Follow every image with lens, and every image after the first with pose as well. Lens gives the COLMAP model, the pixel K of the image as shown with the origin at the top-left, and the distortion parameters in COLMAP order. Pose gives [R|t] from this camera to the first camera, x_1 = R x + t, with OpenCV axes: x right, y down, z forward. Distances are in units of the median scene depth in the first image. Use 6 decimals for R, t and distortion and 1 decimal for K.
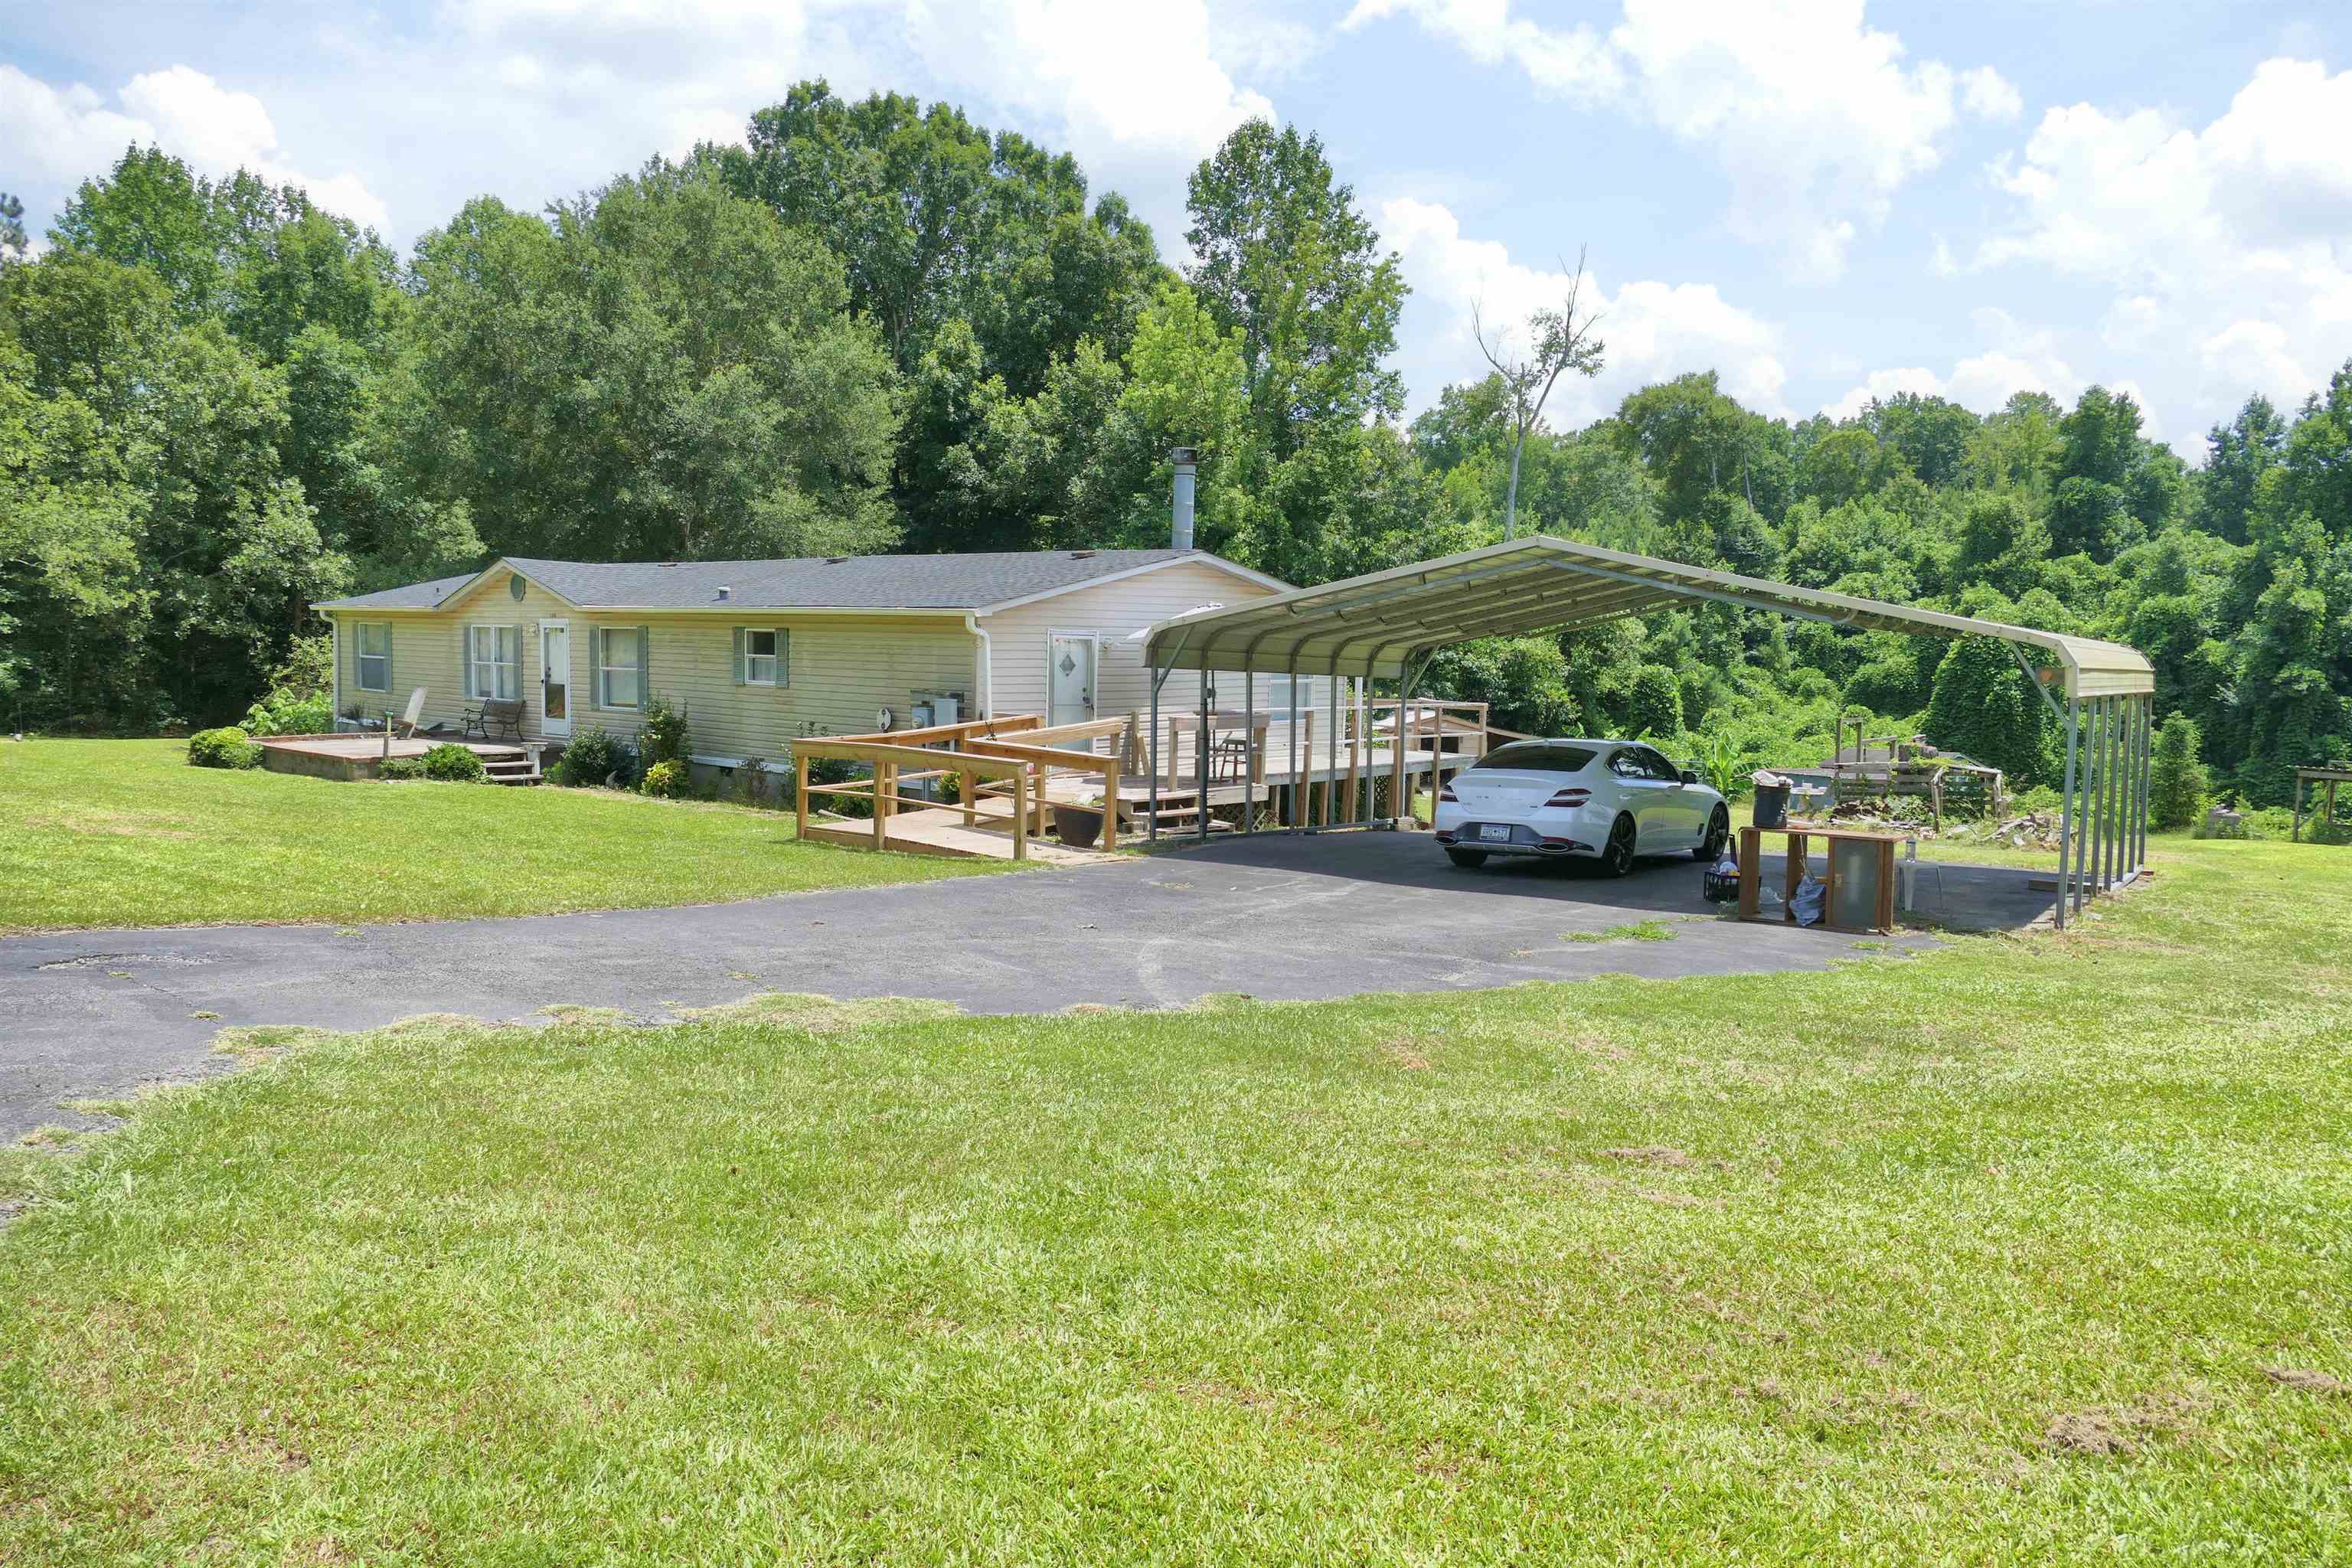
lens RADIAL K [[1676.6, 0, 1176.0], [0, 1676.6, 784.0], [0, 0, 1]] dist [-0.009840, -0.004146]
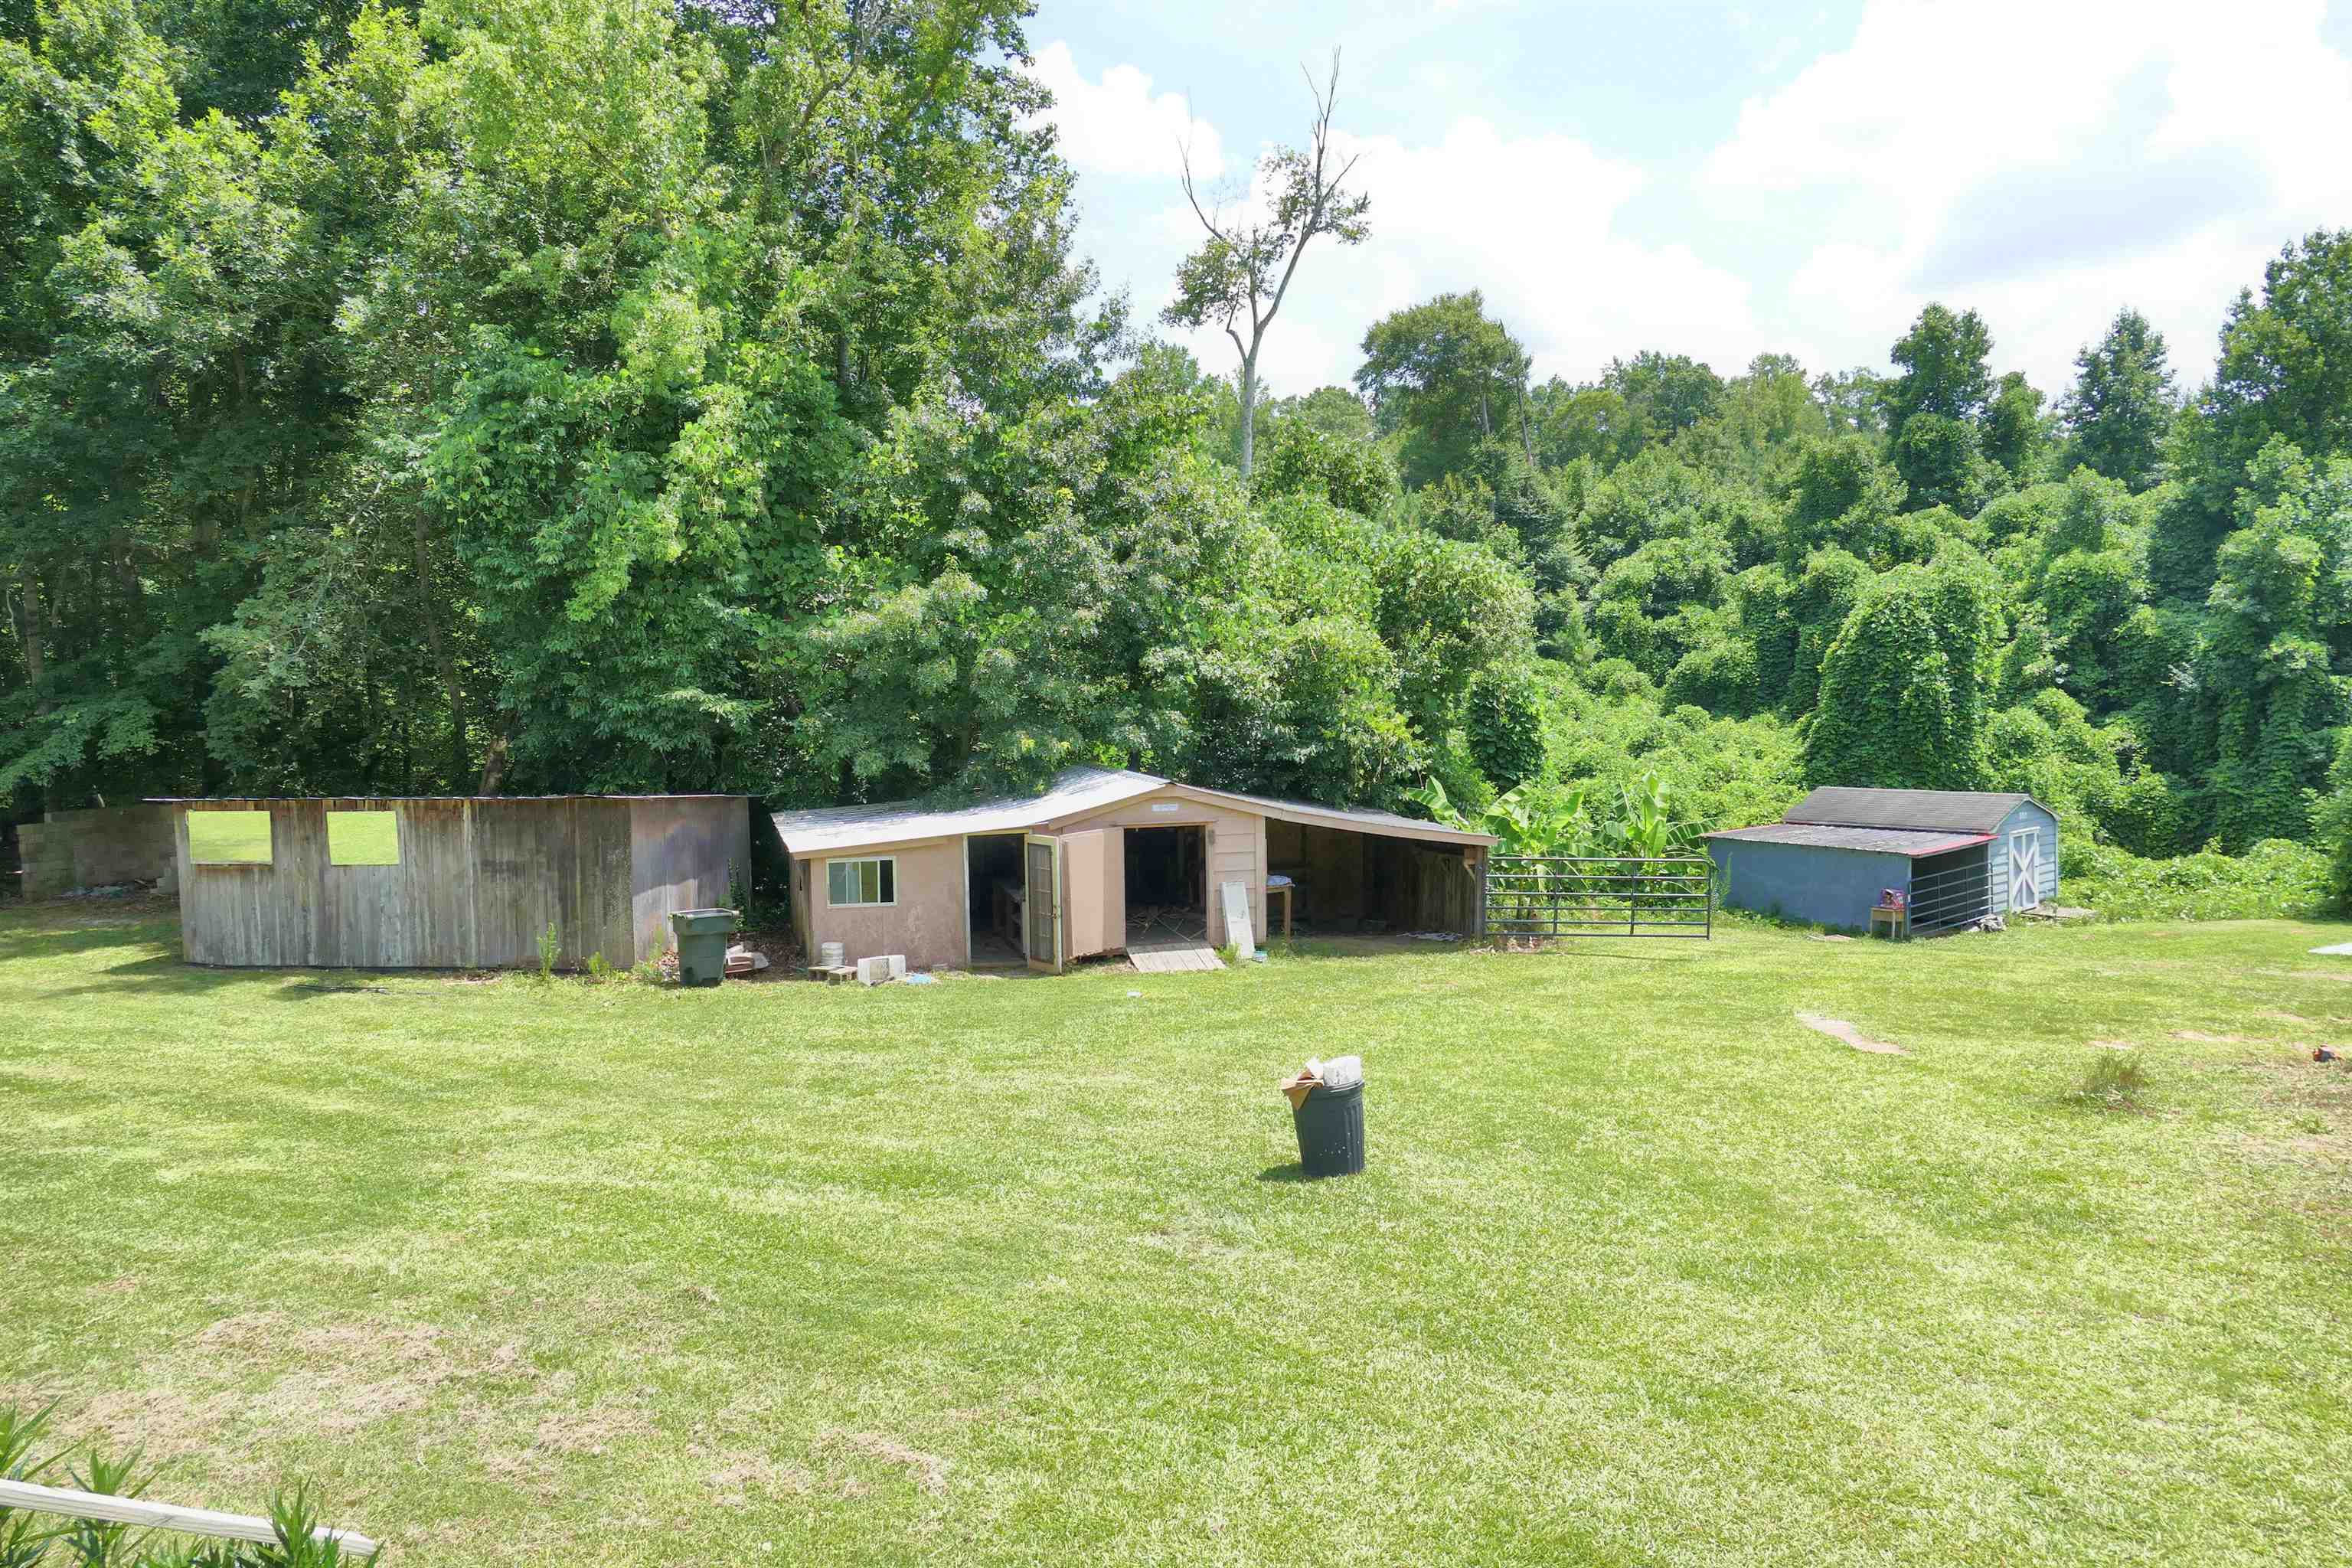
lens RADIAL K [[1676.6, 0, 1176.0], [0, 1676.6, 784.0], [0, 0, 1]] dist [-0.009840, -0.004146]
pose [[0.985244, -0.042013, 0.165920, 0.052321], [0.042578, 0.999093, 0.000153, -0.025360], [-0.165776, 0.006914, 0.986139, 0.334264]]
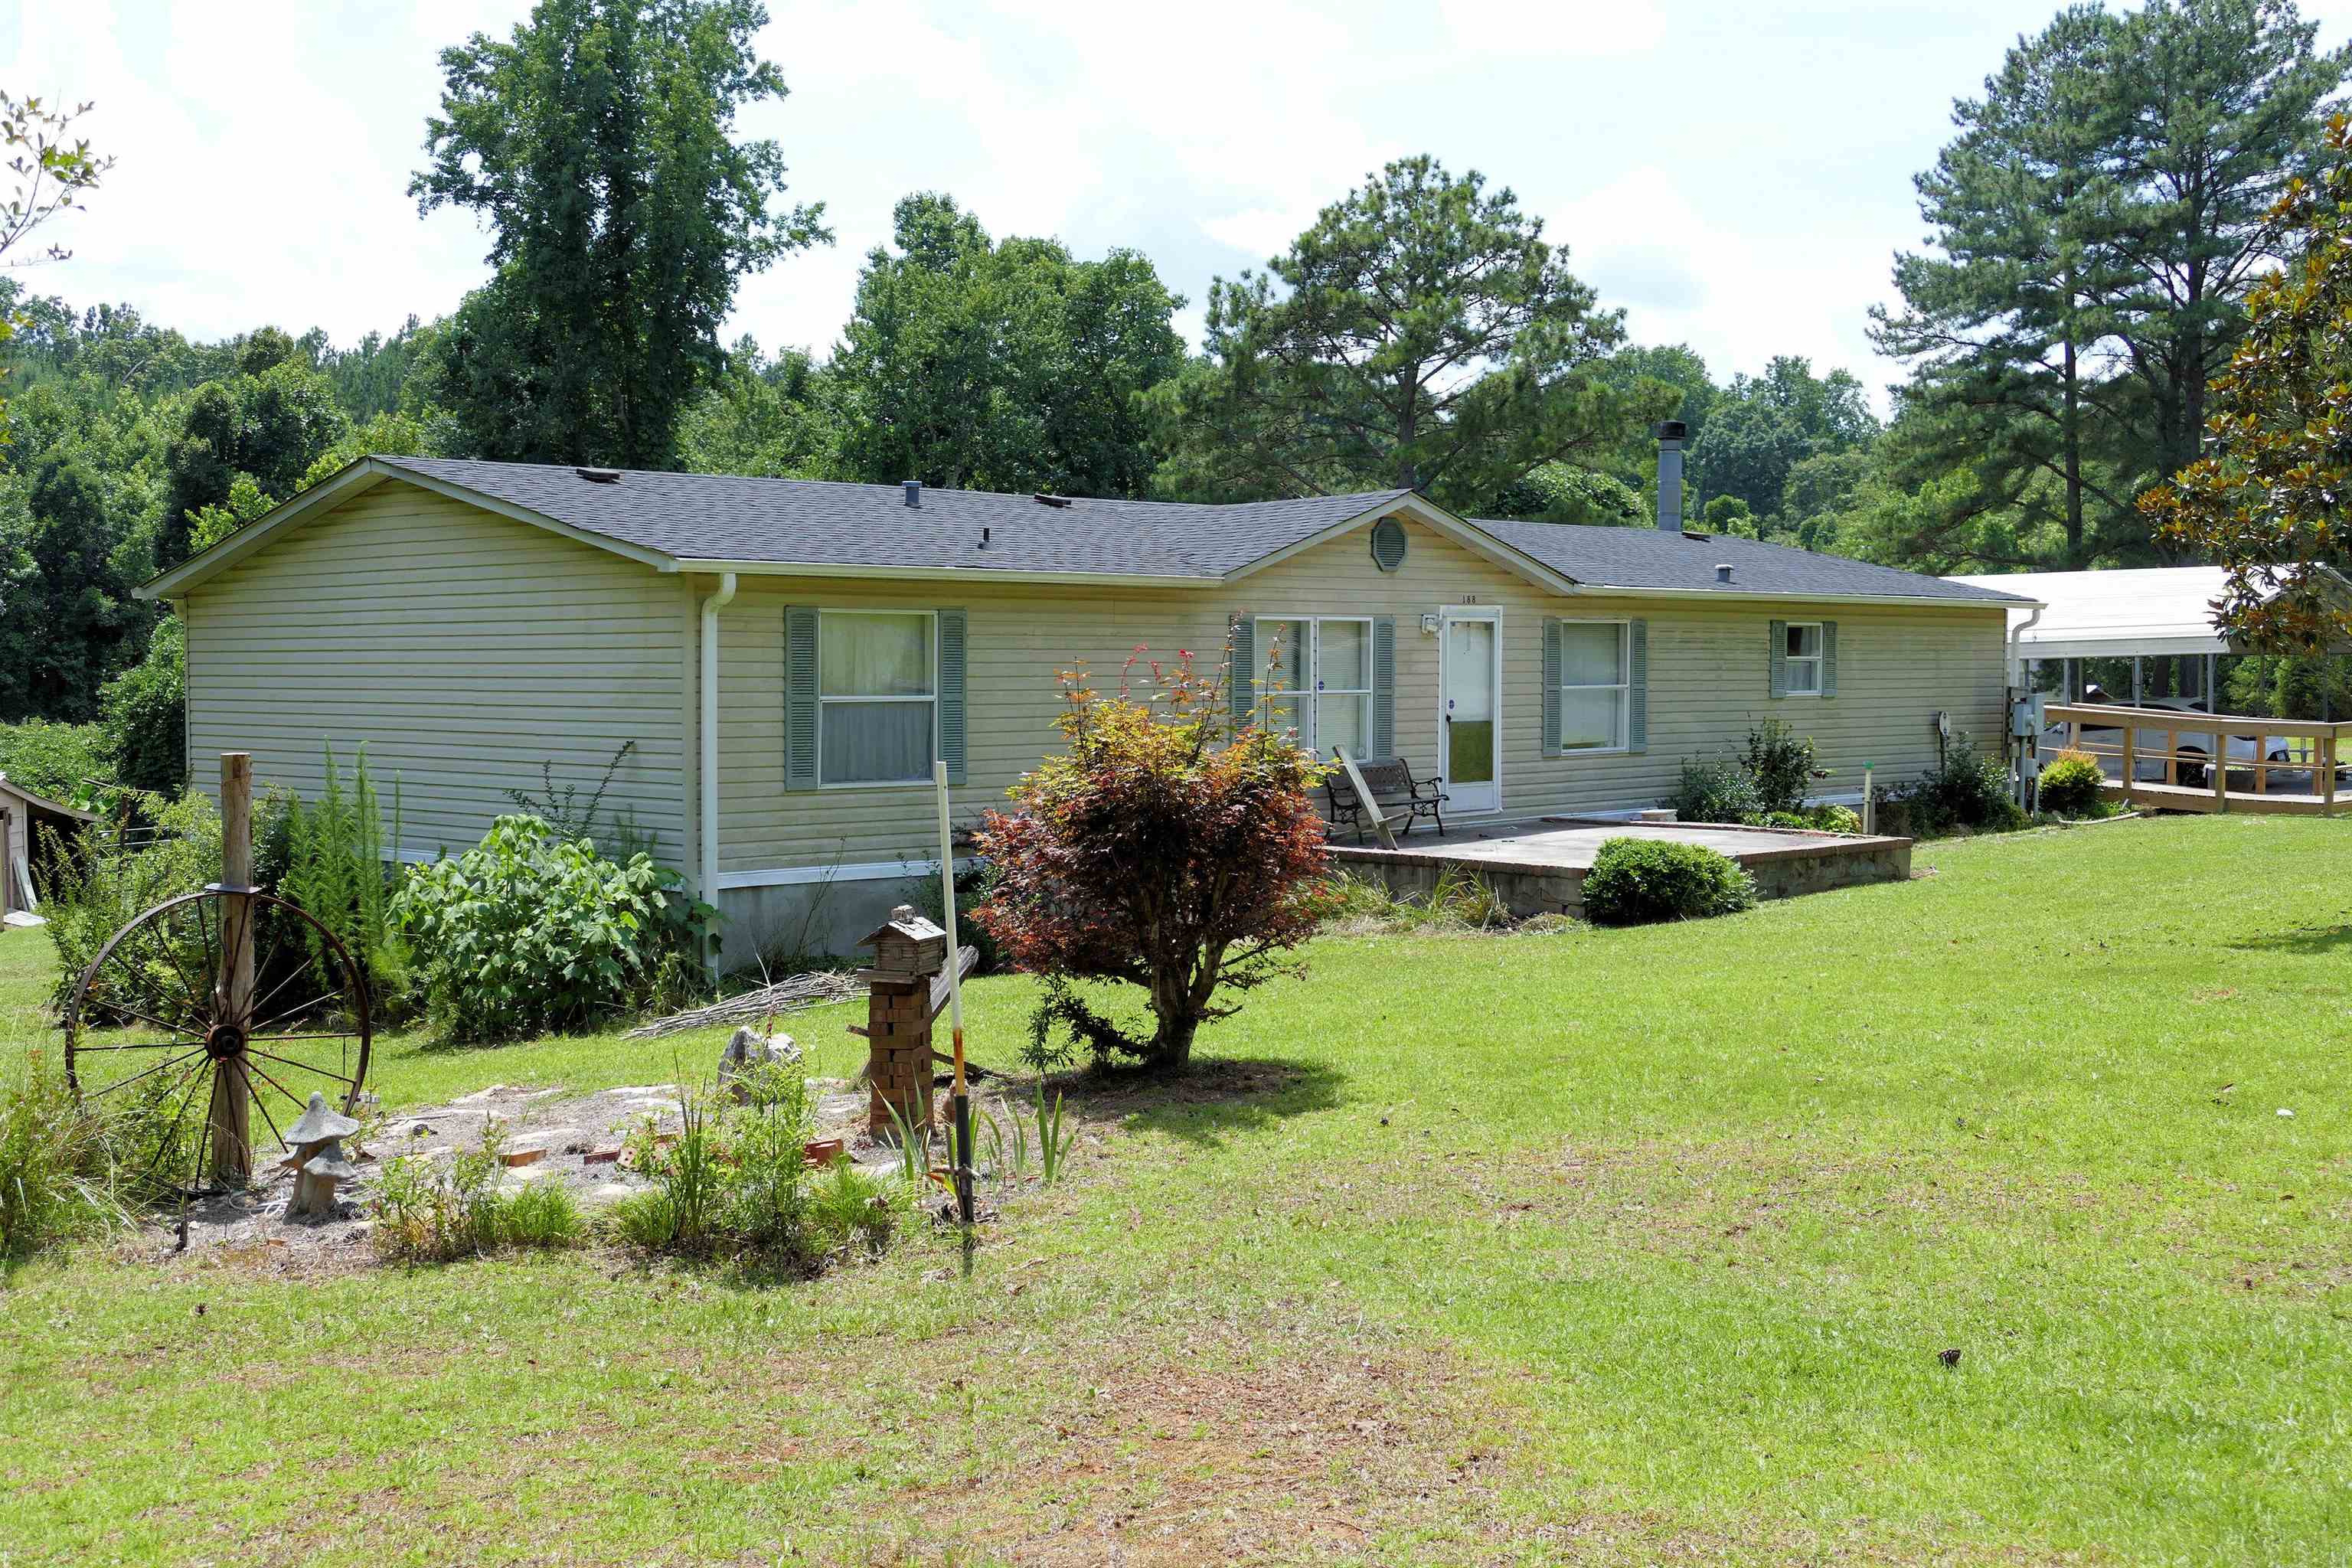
lens RADIAL K [[2737.7, 0, 1096.1], [0, 2737.7, 782.7], [0, 0, 1]] dist [-0.066462, -0.008165]
pose [[0.074300, -0.063427, 0.995217, -0.426063], [0.090135, 0.994318, 0.056640, -0.033871], [-0.993154, 0.085495, 0.079594, 0.345894]]
